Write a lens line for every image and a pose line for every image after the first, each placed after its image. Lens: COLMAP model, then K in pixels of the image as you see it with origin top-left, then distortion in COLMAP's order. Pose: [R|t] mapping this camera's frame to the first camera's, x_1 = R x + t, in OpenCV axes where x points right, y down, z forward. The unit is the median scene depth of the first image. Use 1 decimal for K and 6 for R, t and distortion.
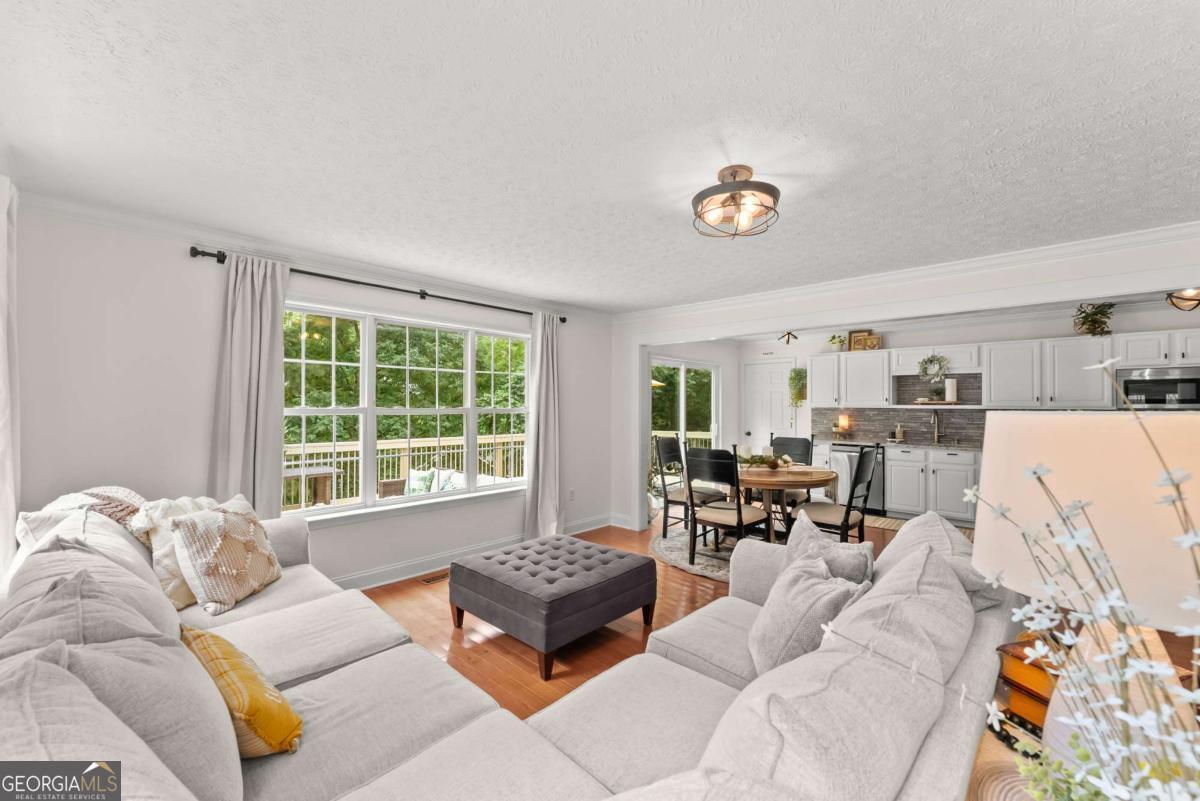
lens RADIAL K [[485.2, 0, 604.9], [0, 485.2, 400.9], [0, 0, 1]] dist [0.002390, -0.001558]
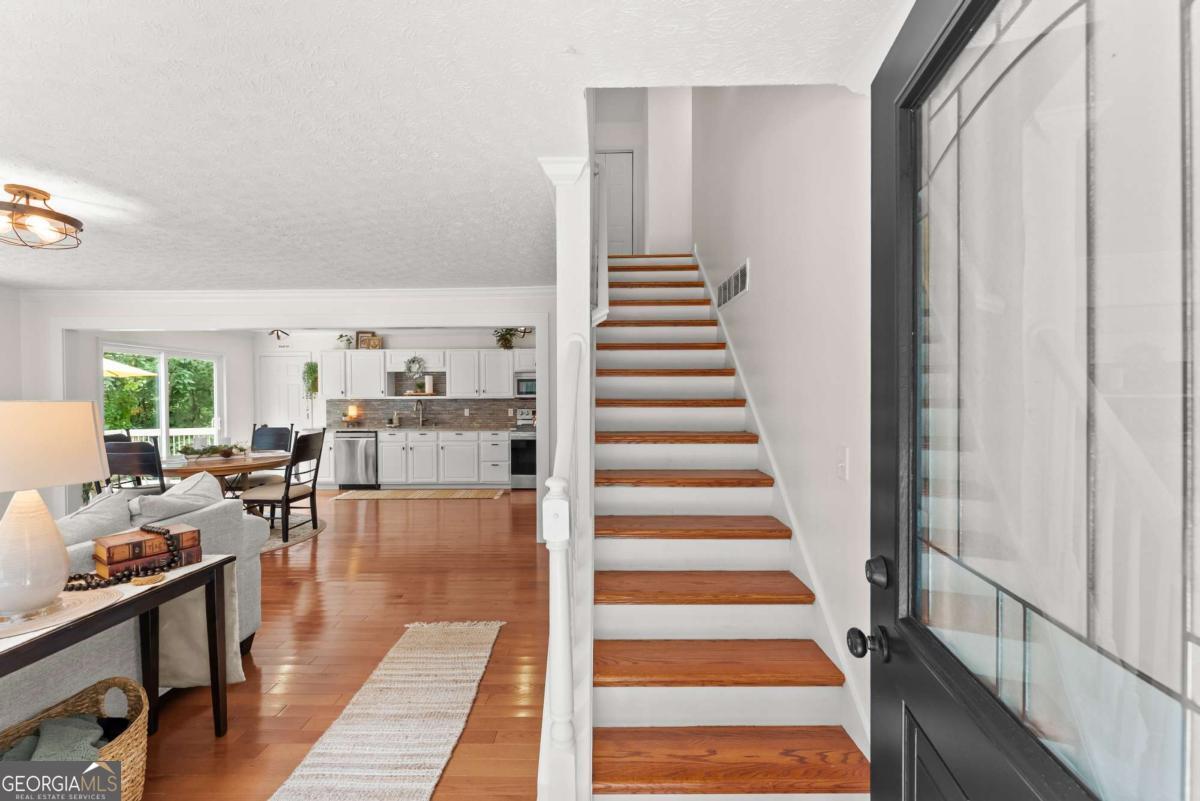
lens RADIAL K [[485.2, 0, 597.1], [0, 485.2, 400.0], [0, 0, 1]] dist [0.002390, -0.001558]
pose [[0.736357, -0.014643, 0.676435, 0.164308], [0.003338, 0.999832, 0.018010, -0.002615], [-0.676585, -0.011004, 0.736282, -0.247526]]
